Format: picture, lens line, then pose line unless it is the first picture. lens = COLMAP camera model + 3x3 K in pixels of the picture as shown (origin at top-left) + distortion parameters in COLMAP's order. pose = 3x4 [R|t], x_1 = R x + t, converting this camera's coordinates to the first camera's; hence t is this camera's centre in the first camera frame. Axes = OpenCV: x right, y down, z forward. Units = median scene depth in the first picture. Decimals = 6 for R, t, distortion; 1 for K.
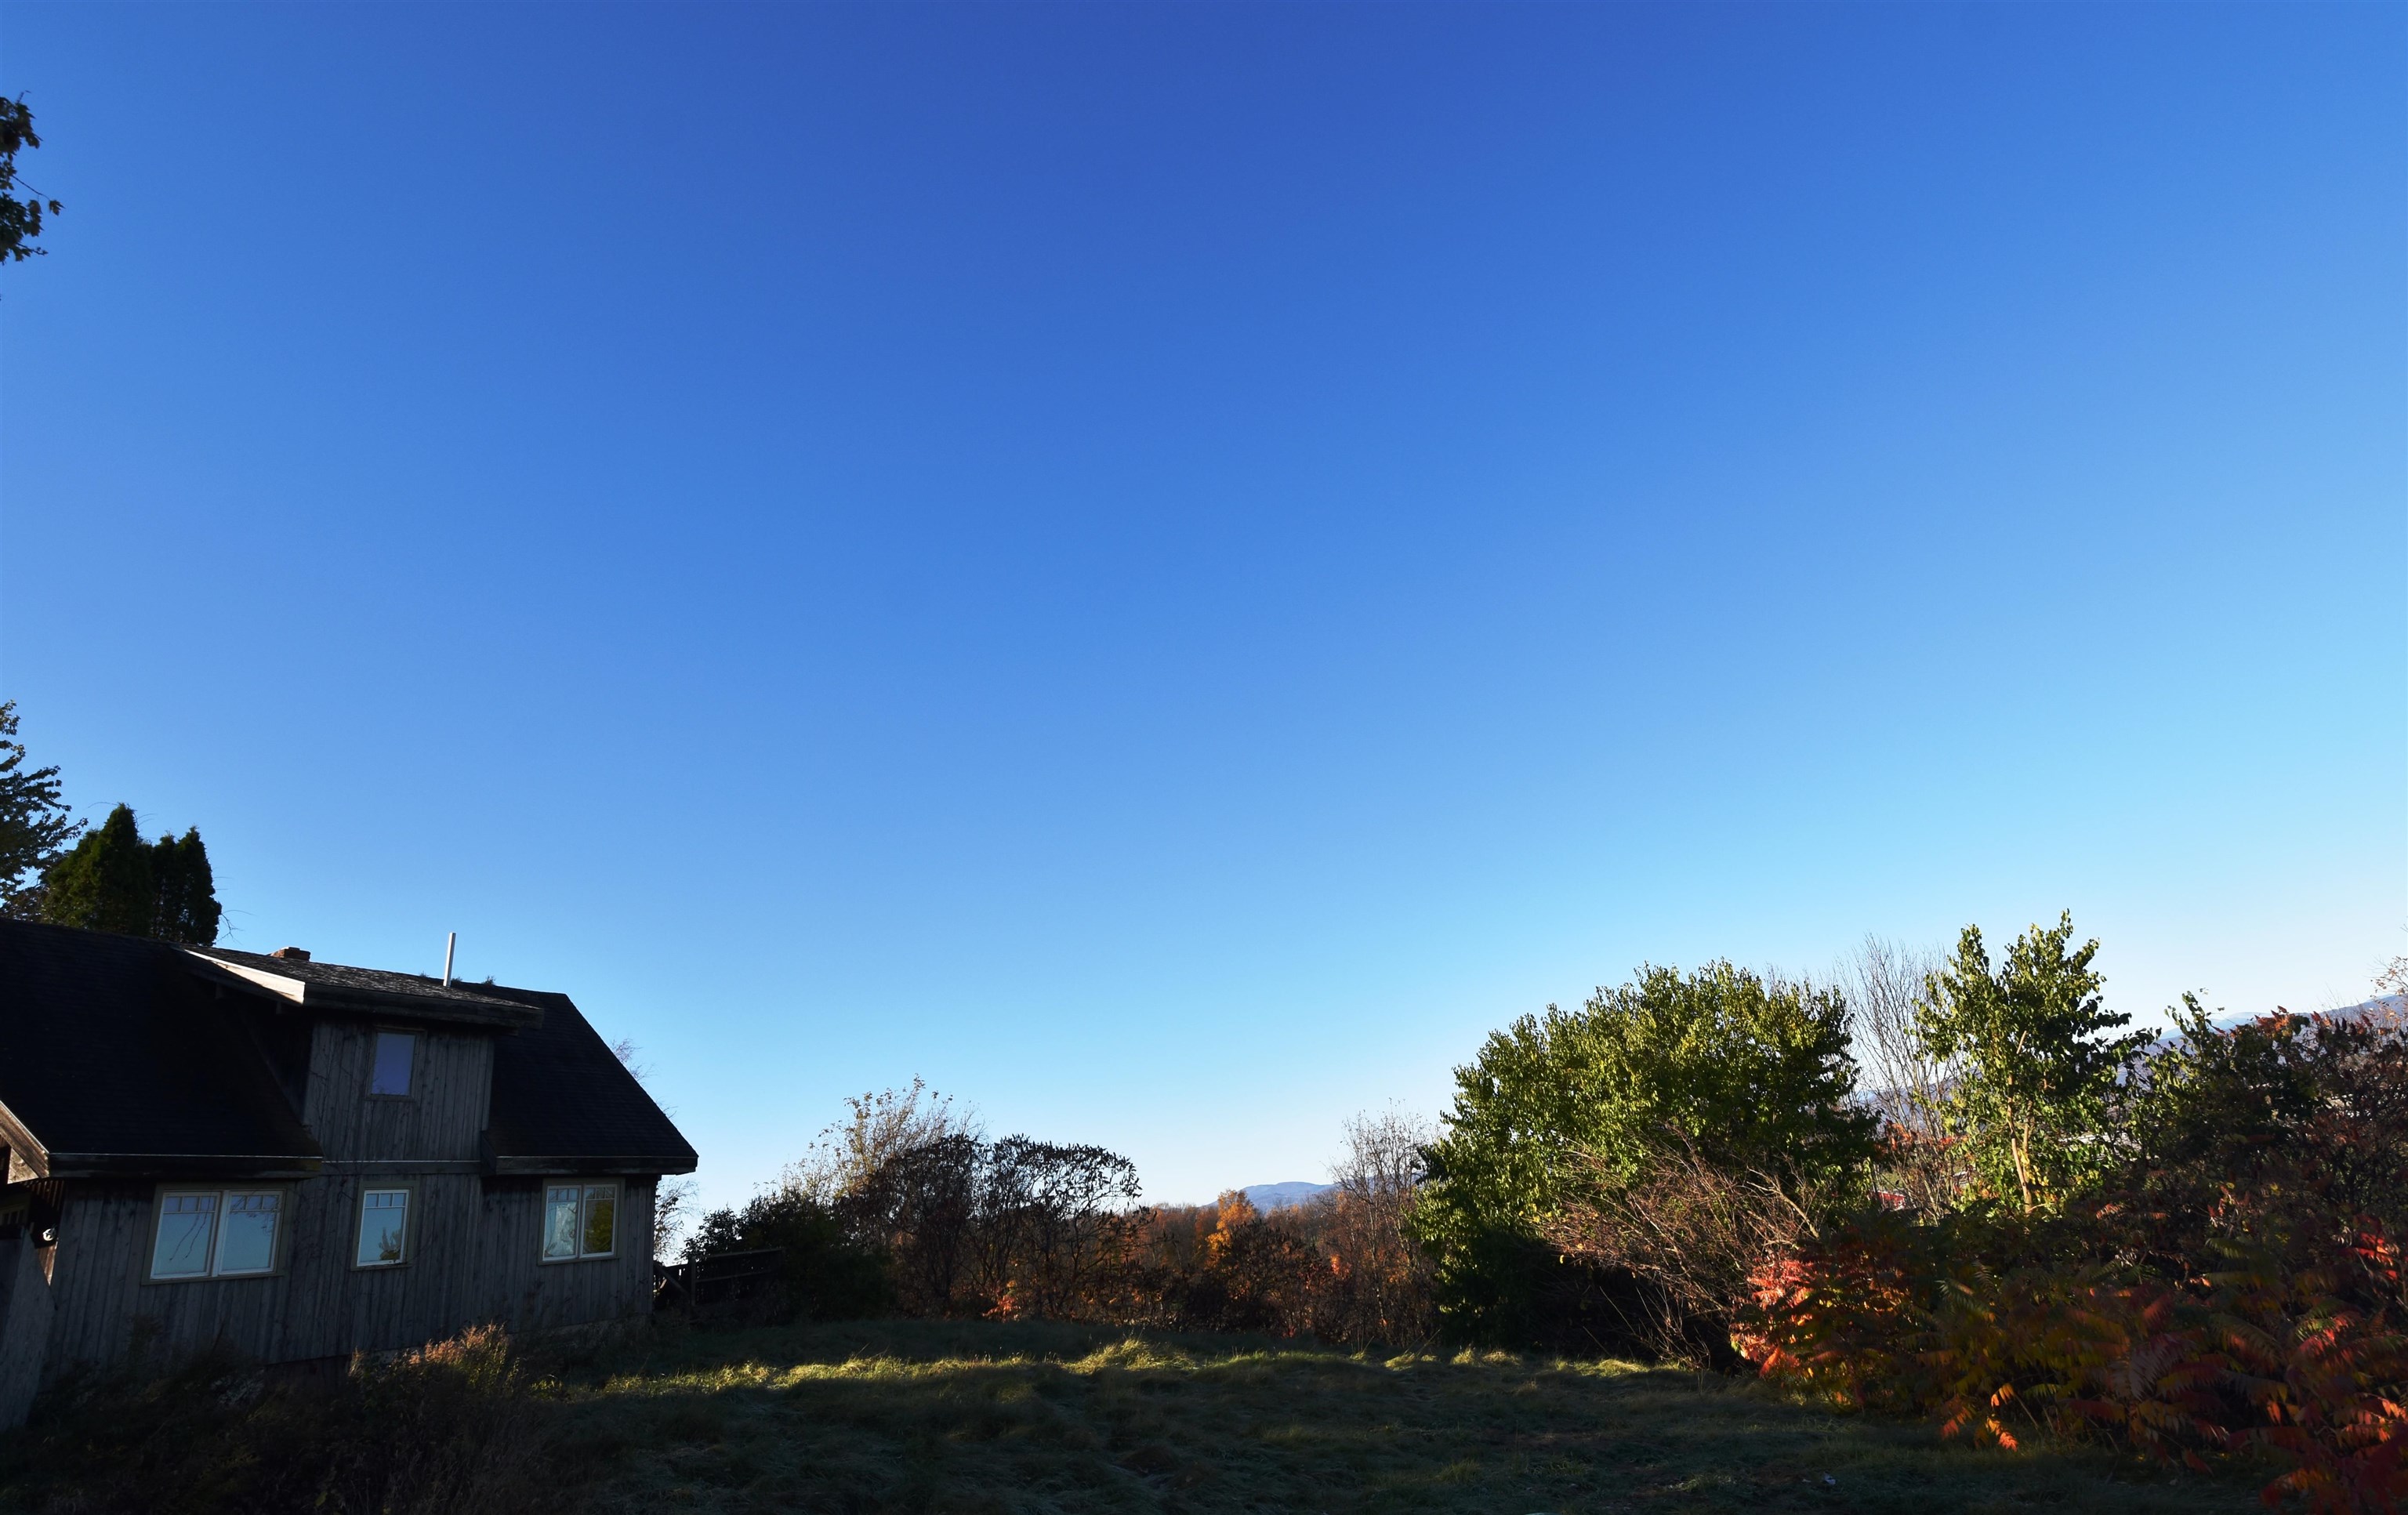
lens RADIAL K [[1207.0, 0, 1204.0], [0, 1207.0, 757.5], [0, 0, 1]] dist [-0.000065, -0.020496]
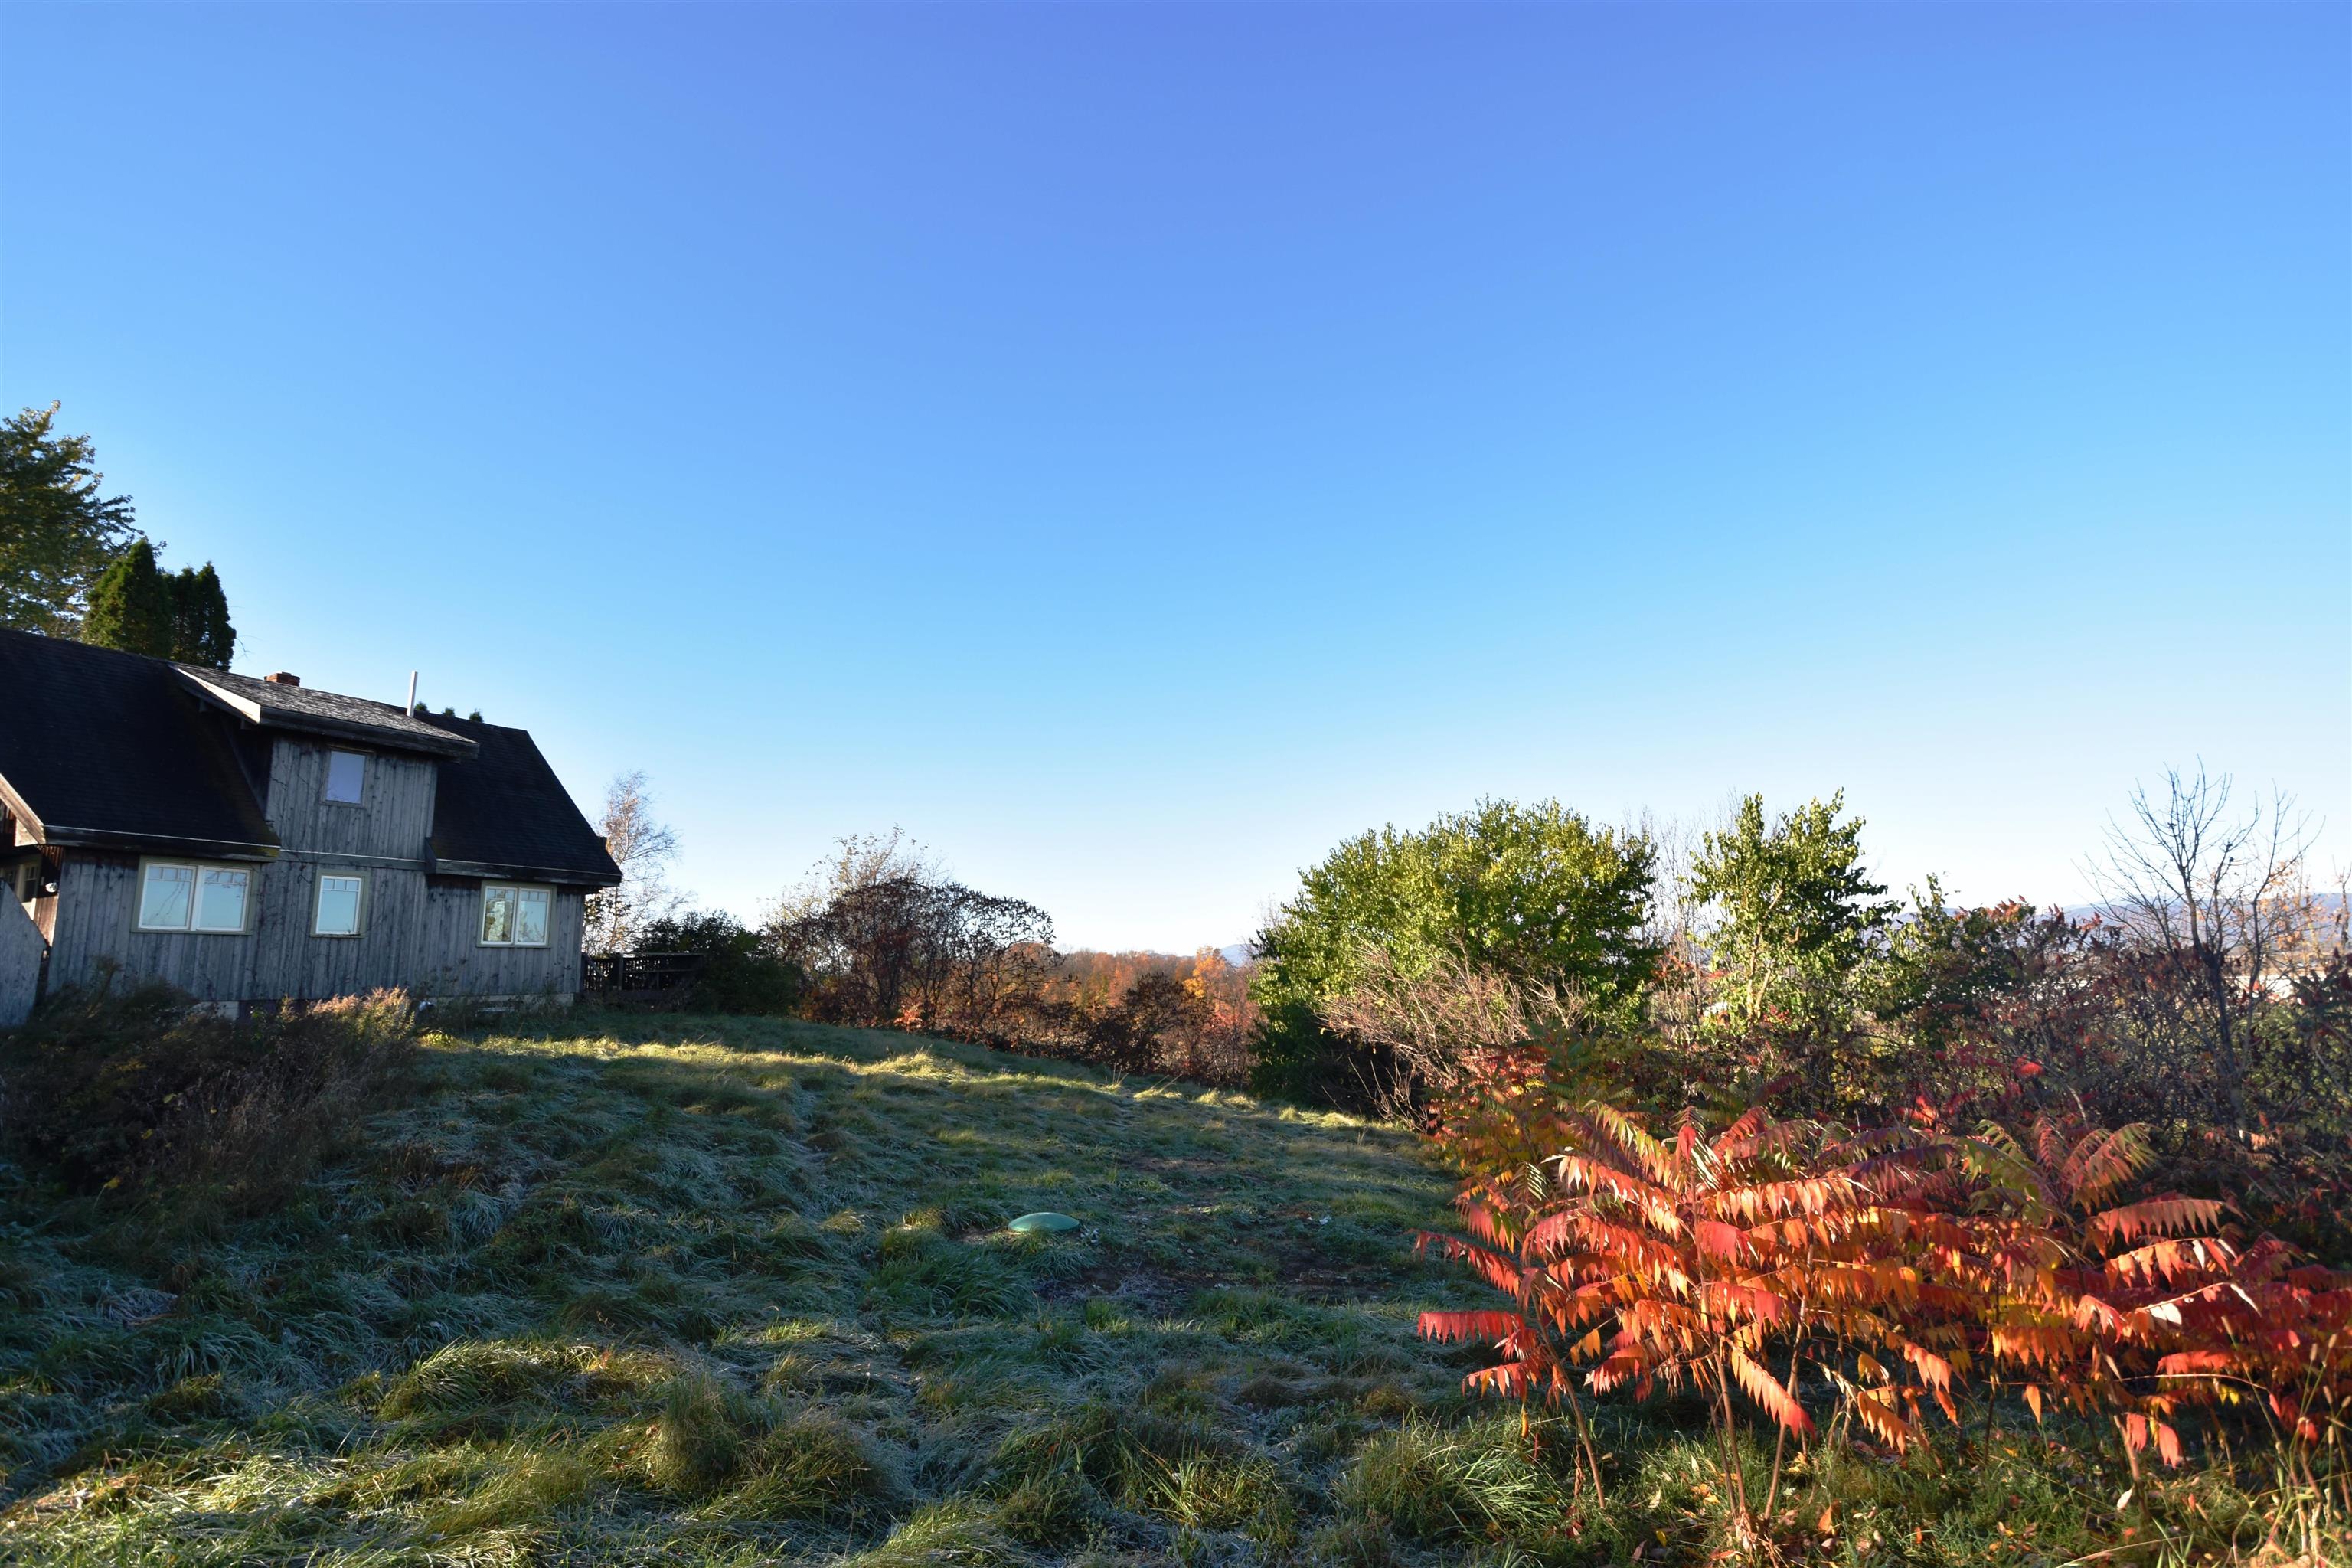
lens RADIAL K [[1097.8, 0, 1176.0], [0, 1097.8, 784.0], [0, 0, 1]] dist [0.000453, -0.017924]
pose [[0.993998, 0.099446, -0.045595, 0.185253], [-0.088259, 0.975214, 0.202901, -0.032085], [0.064643, -0.197659, 0.978137, -0.024397]]
